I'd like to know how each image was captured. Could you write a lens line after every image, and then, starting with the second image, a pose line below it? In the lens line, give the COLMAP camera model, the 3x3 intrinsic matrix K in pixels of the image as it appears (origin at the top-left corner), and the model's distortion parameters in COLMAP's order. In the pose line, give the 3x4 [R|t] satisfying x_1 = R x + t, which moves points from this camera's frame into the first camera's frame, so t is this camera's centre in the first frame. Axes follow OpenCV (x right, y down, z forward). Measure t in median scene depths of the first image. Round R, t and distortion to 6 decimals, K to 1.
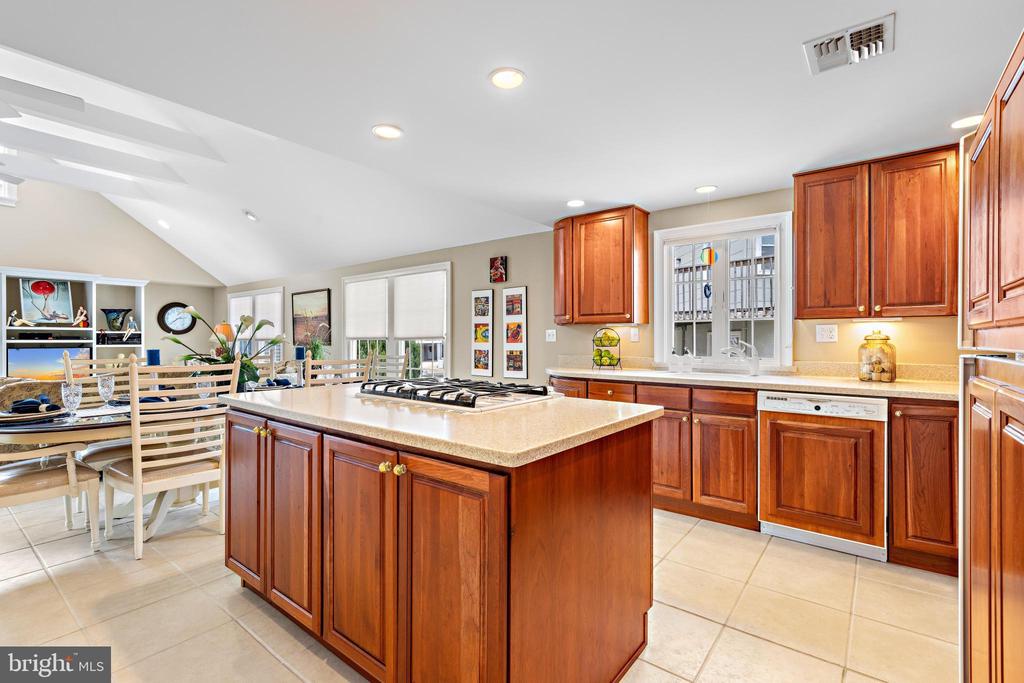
lens RADIAL K [[462.0, 0, 513.1], [0, 462.0, 339.5], [0, 0, 1]] dist [0.002449, 0.000348]
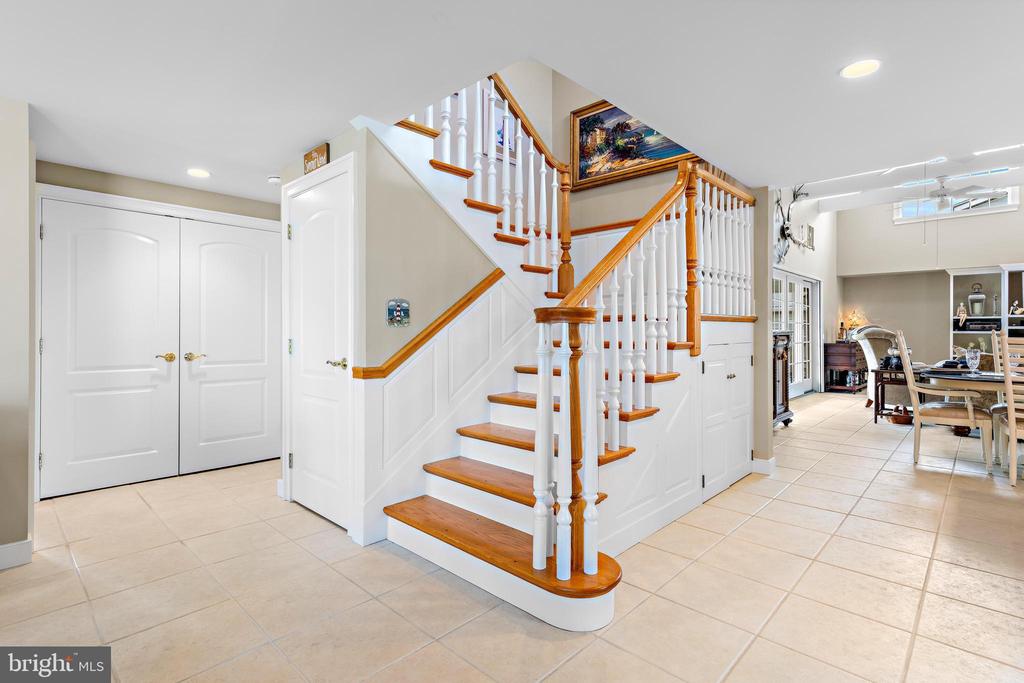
lens RADIAL K [[503.4, 0, 518.3], [0, 503.4, 334.3], [0, 0, 1]] dist [-0.002508, -0.000258]
pose [[-0.103184, 0.004268, -0.994653, 0.260357], [-0.000212, 0.999991, 0.004313, 0.013938], [0.994662, 0.000656, -0.103182, -0.084340]]
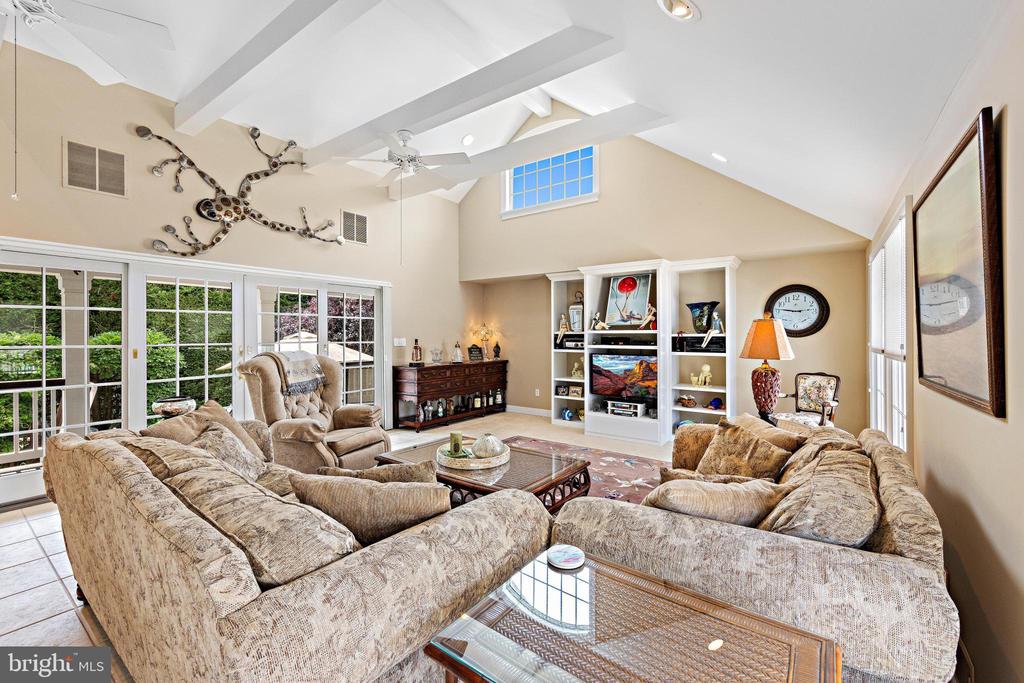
lens RADIAL K [[435.6, 0, 513.4], [0, 435.6, 335.1], [0, 0, 1]] dist [-0.000607, 0.000004]
pose [[0.031561, 0.001126, -0.999501, -0.204026], [0.002888, 0.999995, 0.001218, -0.018703], [0.999498, -0.002925, 0.031558, 0.747520]]
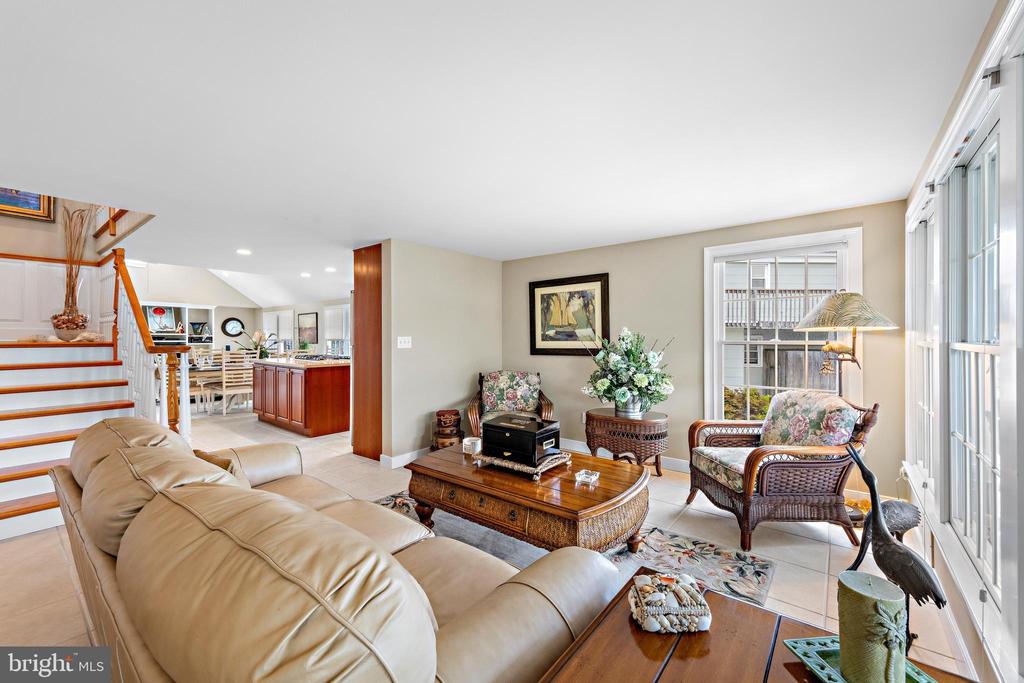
lens RADIAL K [[405.0, 0, 519.6], [0, 405.0, 339.5], [0, 0, 1]] dist [0.002266, 0.000106]
pose [[0.999987, -0.000301, -0.005168, 0.379258], [0.000317, 0.999995, 0.003023, -0.007478], [0.005167, -0.003024, 0.999982, -0.550417]]
